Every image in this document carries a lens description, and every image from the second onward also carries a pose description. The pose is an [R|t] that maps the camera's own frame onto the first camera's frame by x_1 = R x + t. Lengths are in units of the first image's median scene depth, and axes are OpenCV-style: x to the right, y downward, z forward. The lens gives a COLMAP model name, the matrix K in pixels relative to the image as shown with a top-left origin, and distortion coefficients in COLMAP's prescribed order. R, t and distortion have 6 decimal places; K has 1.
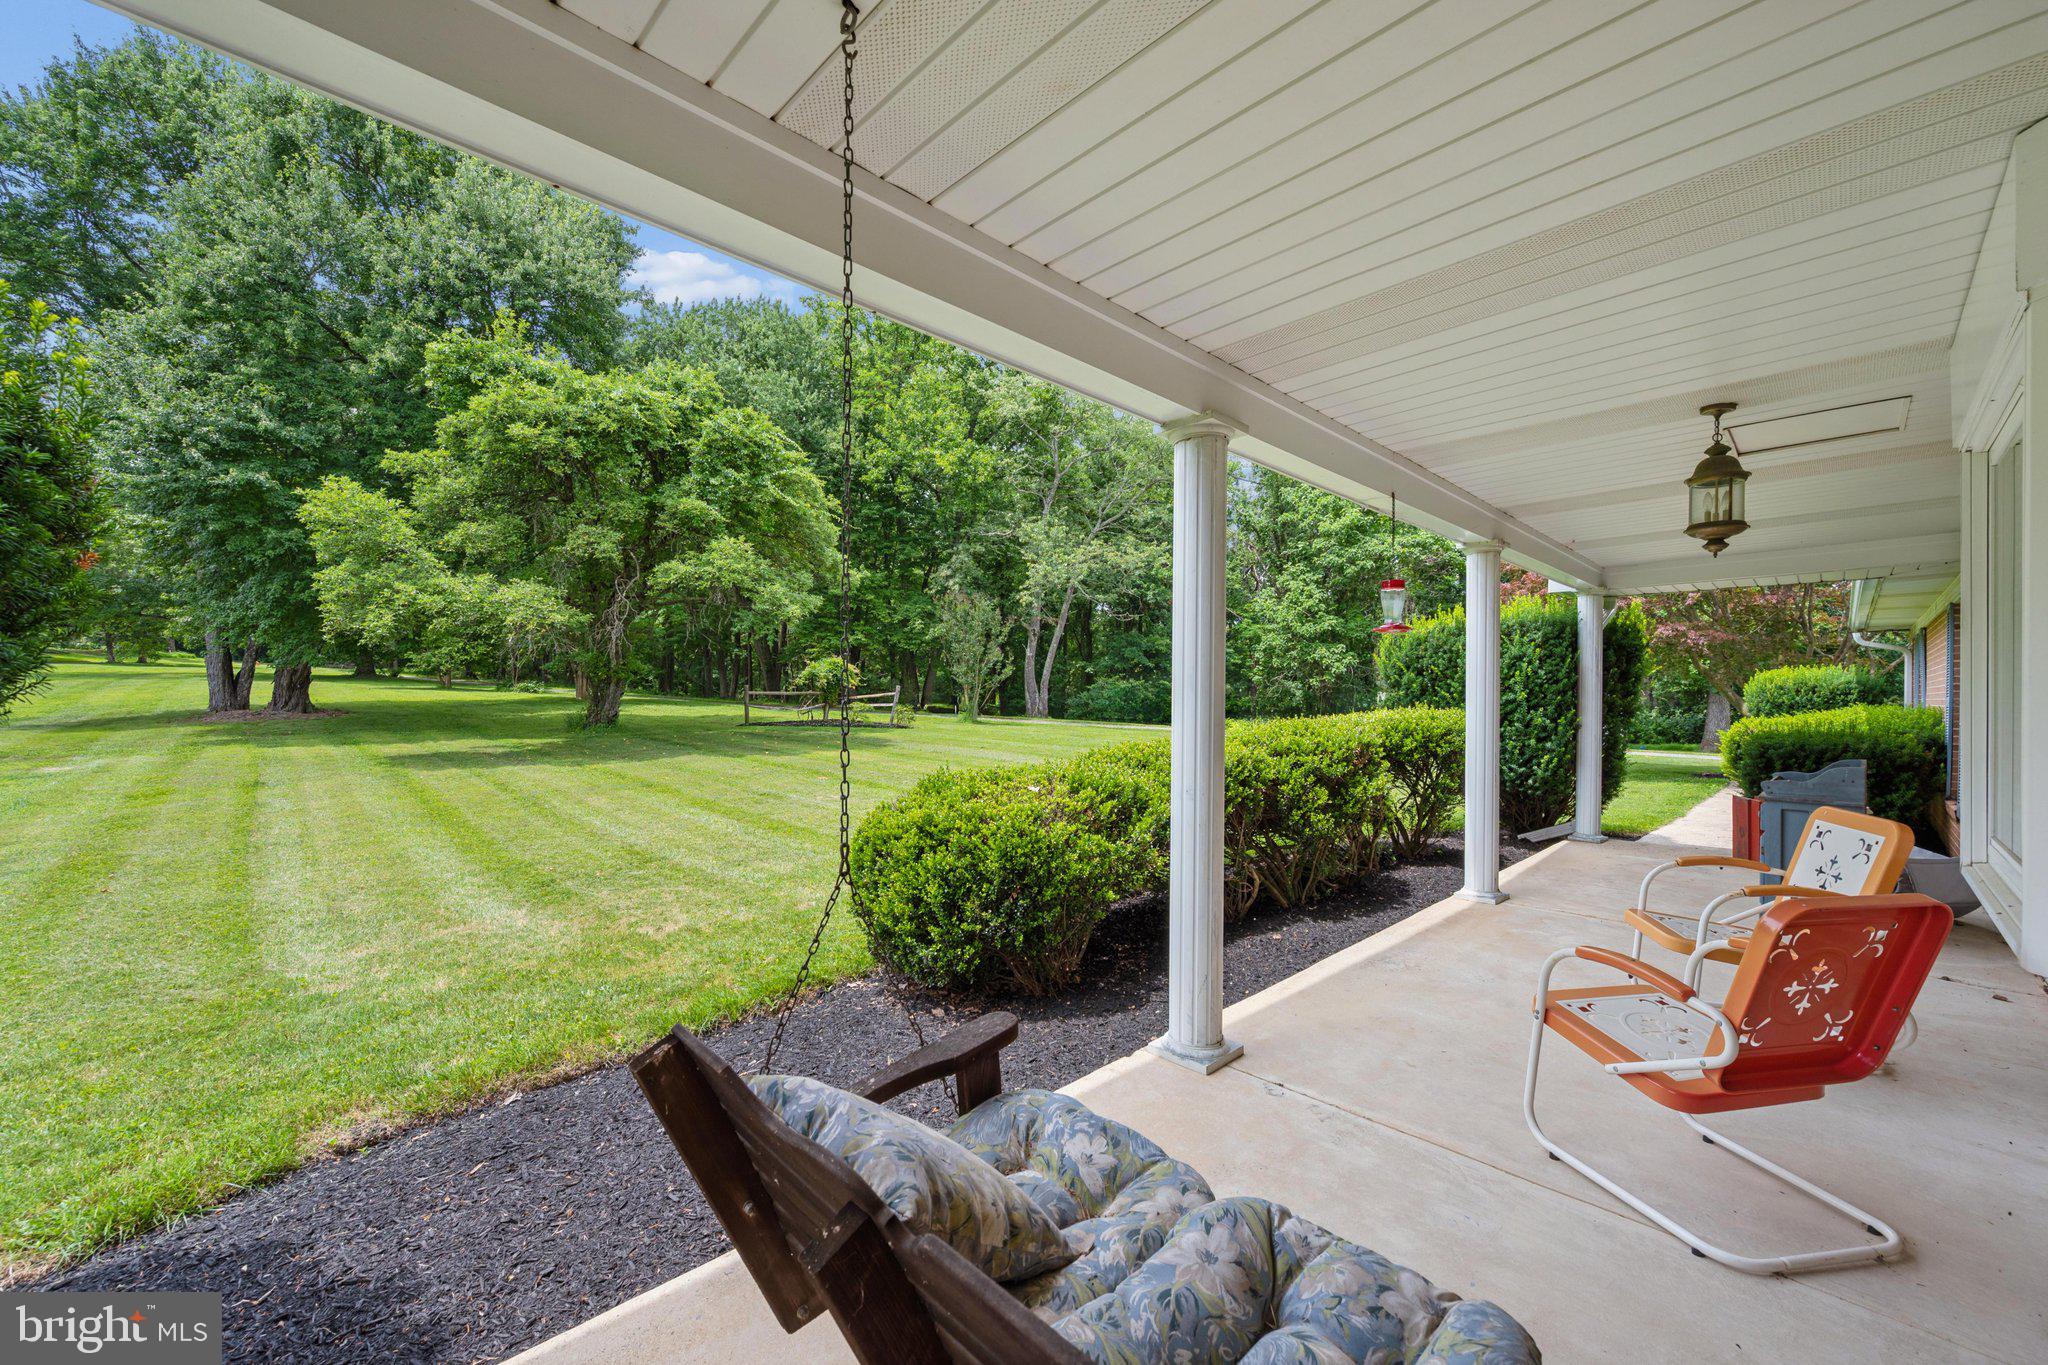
lens RADIAL K [[802.5, 0, 1019.3], [0, 802.5, 686.9], [0, 0, 1]] dist [-0.001703, 0.000489]
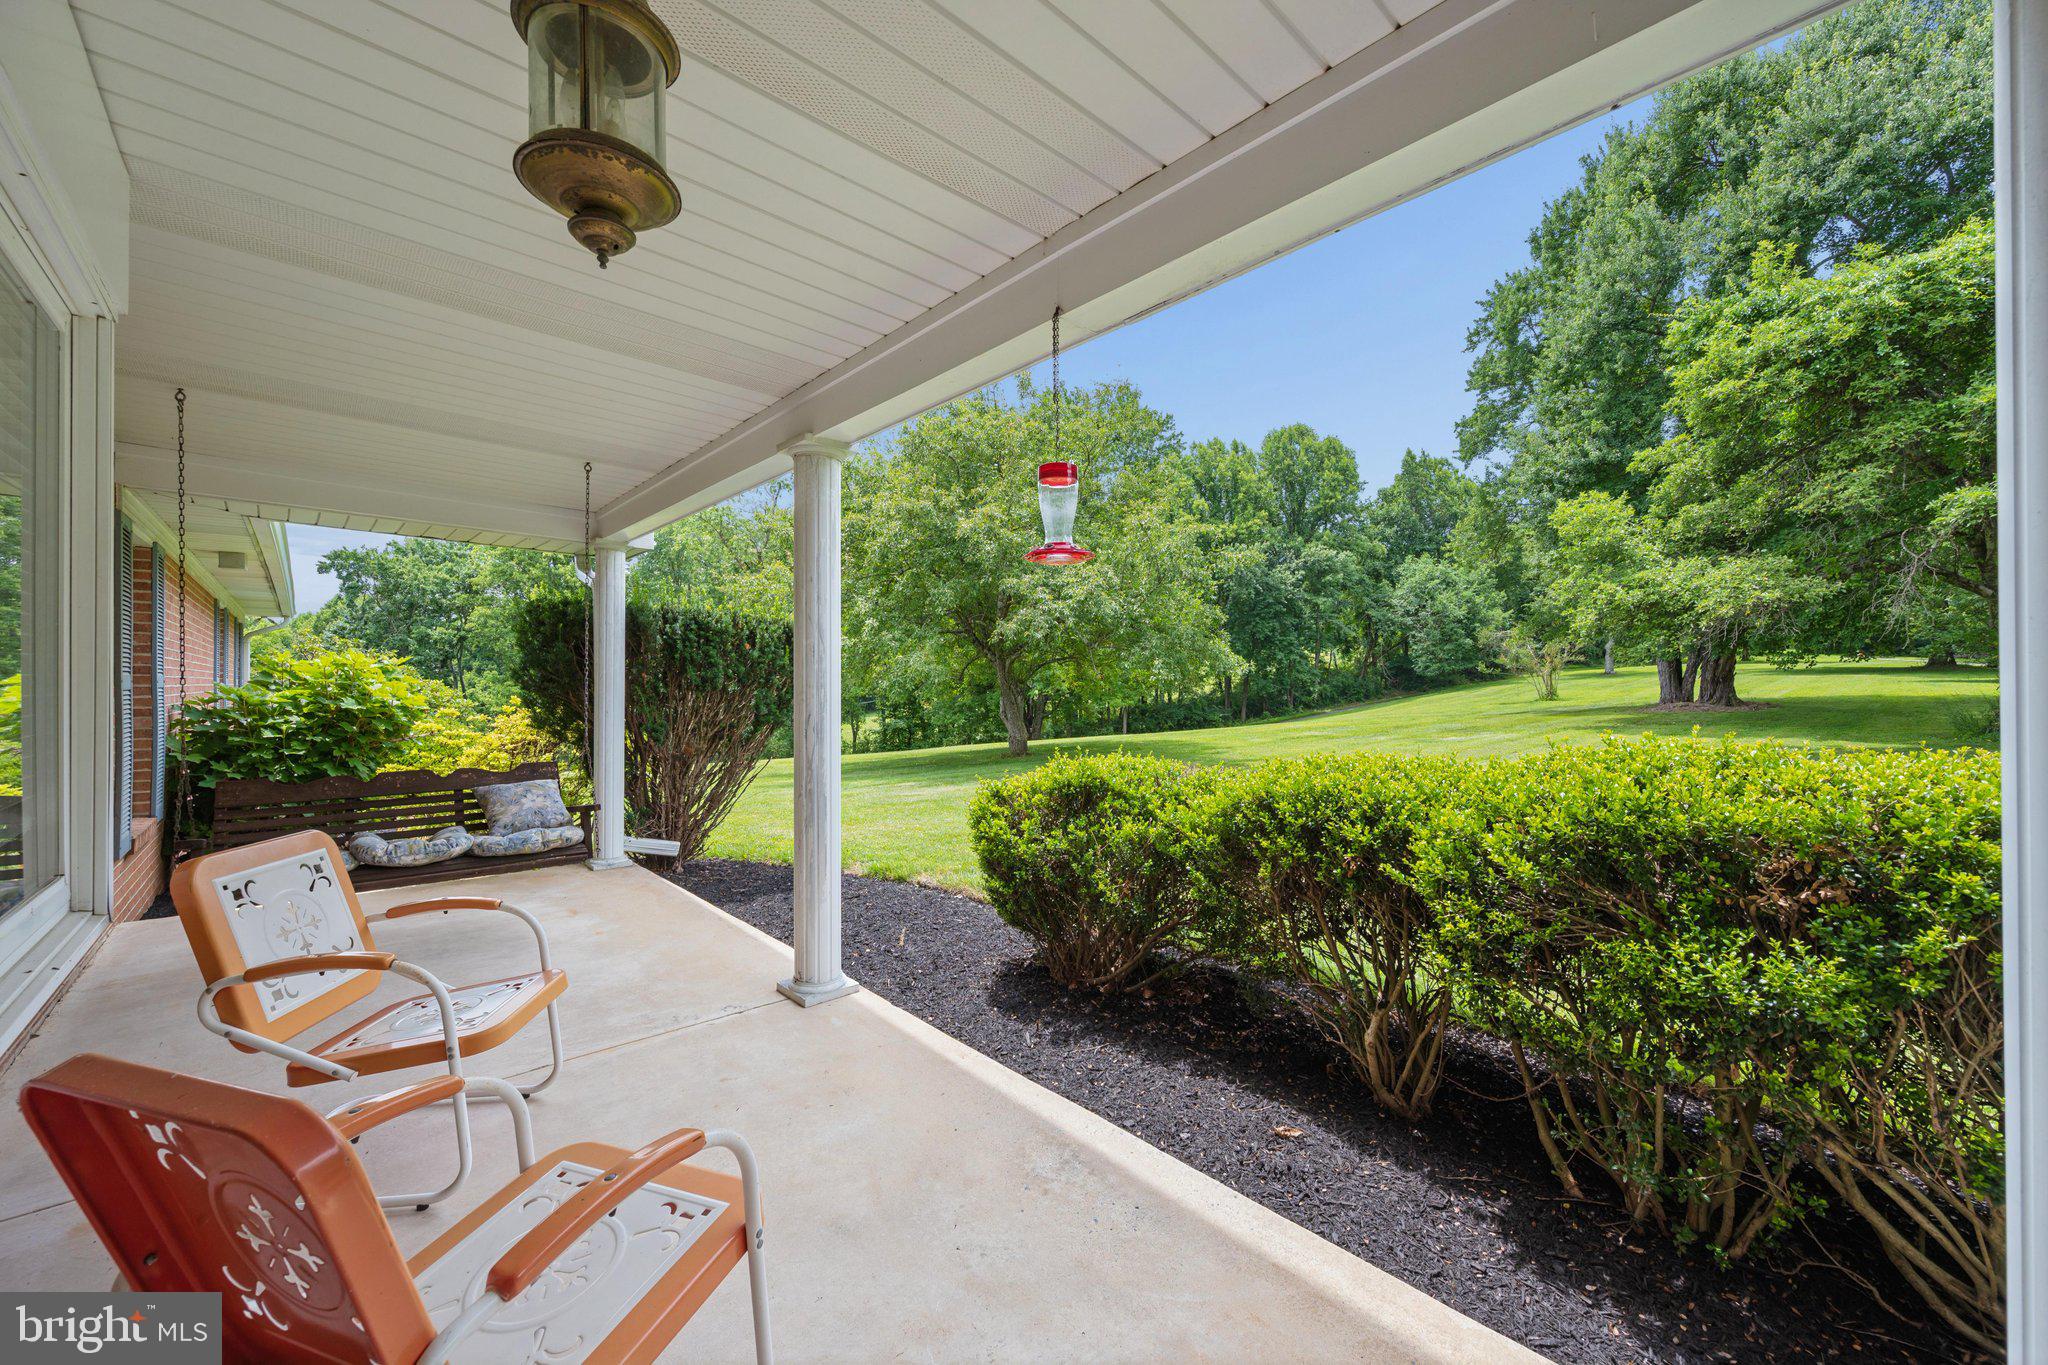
lens RADIAL K [[802.5, 0, 1019.3], [0, 802.5, 686.9], [0, 0, 1]] dist [-0.001703, 0.000489]
pose [[-0.041437, 0.002625, -0.999138, 0.269794], [0.006672, 0.999975, 0.002351, -0.001357], [0.999119, -0.006568, -0.041453, 0.255689]]
